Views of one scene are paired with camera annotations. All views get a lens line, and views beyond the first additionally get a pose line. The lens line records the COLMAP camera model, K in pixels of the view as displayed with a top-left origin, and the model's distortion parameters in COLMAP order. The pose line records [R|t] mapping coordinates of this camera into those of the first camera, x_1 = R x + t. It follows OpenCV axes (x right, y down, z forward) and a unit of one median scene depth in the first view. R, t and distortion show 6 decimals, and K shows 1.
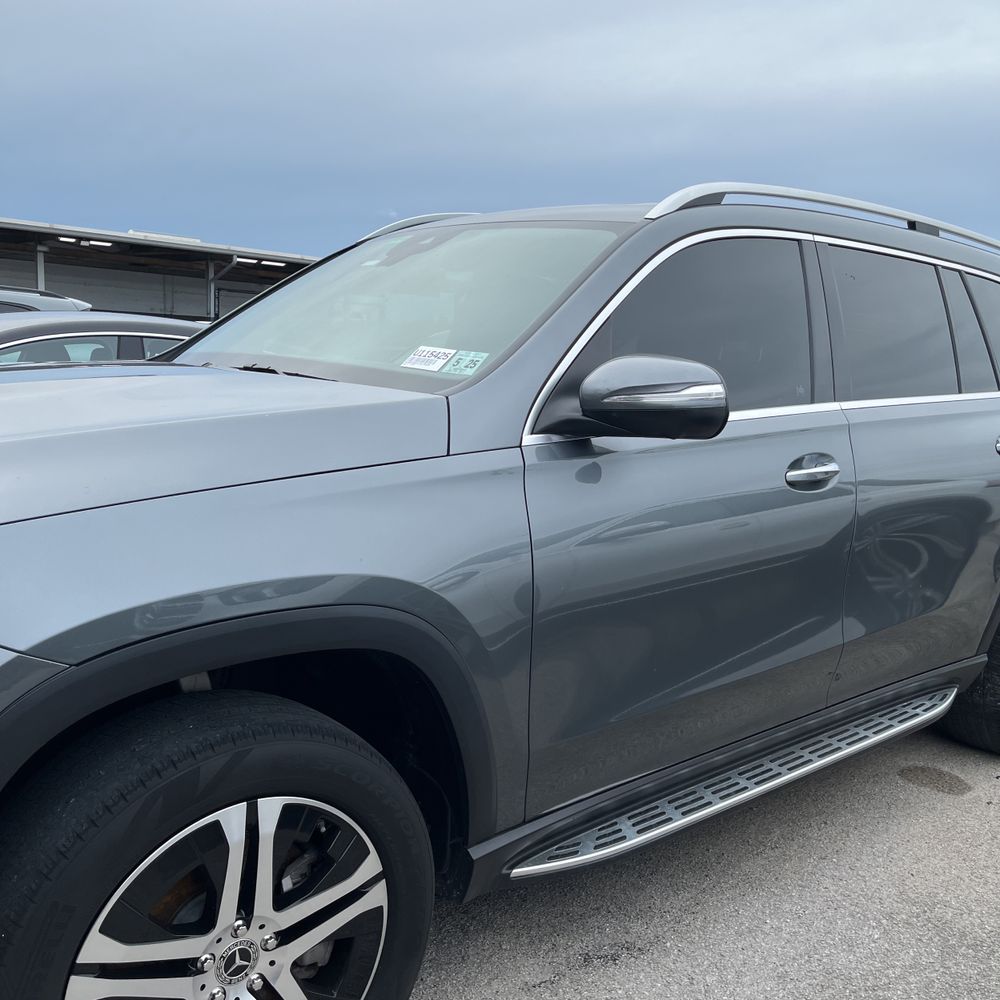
lens RADIAL K [[1010.9, 0, 488.7], [0, 1010.9, 494.8], [0, 0, 1]] dist [0.016954, -0.012718]
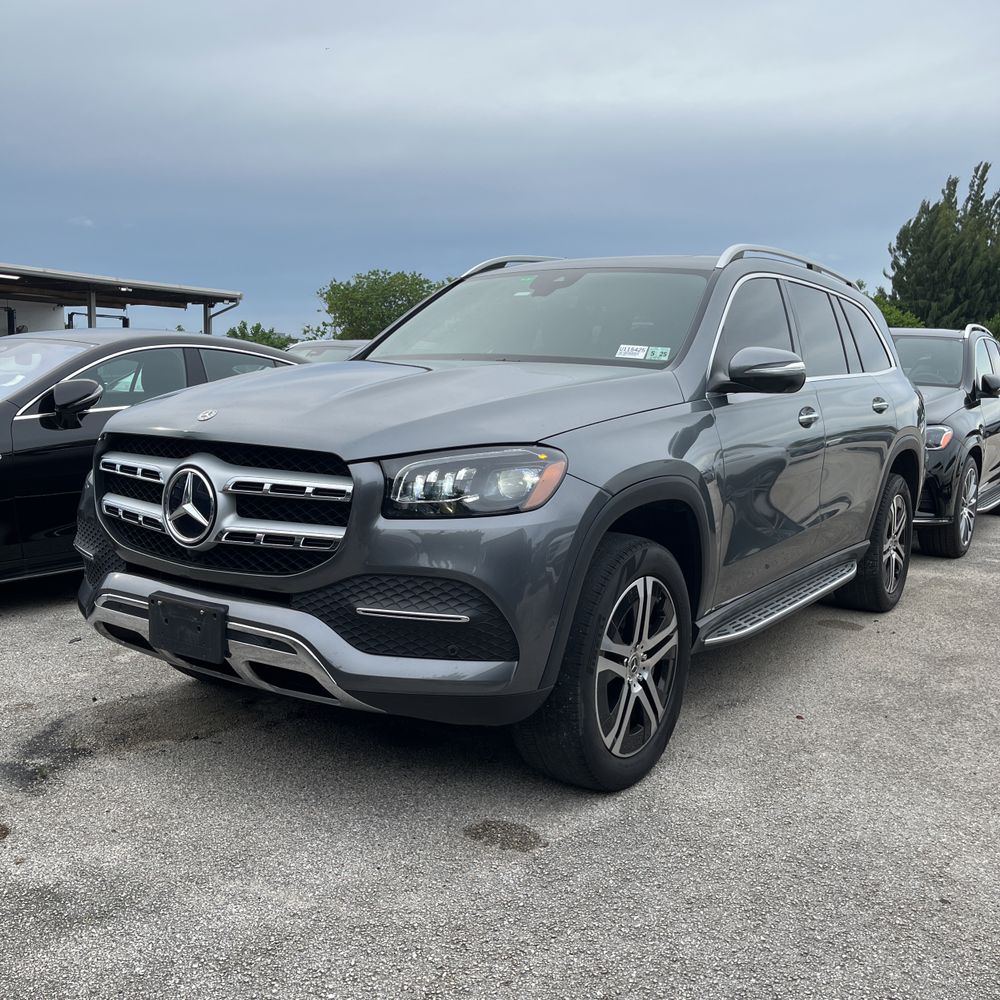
lens RADIAL K [[1010.9, 0, 488.7], [0, 1010.9, 494.8], [0, 0, 1]] dist [0.016954, -0.012718]
pose [[0.967535, -0.050070, 0.247726, -0.746119], [0.053221, 0.998565, -0.006035, 0.106146], [-0.247068, 0.019023, 0.968811, -0.601616]]
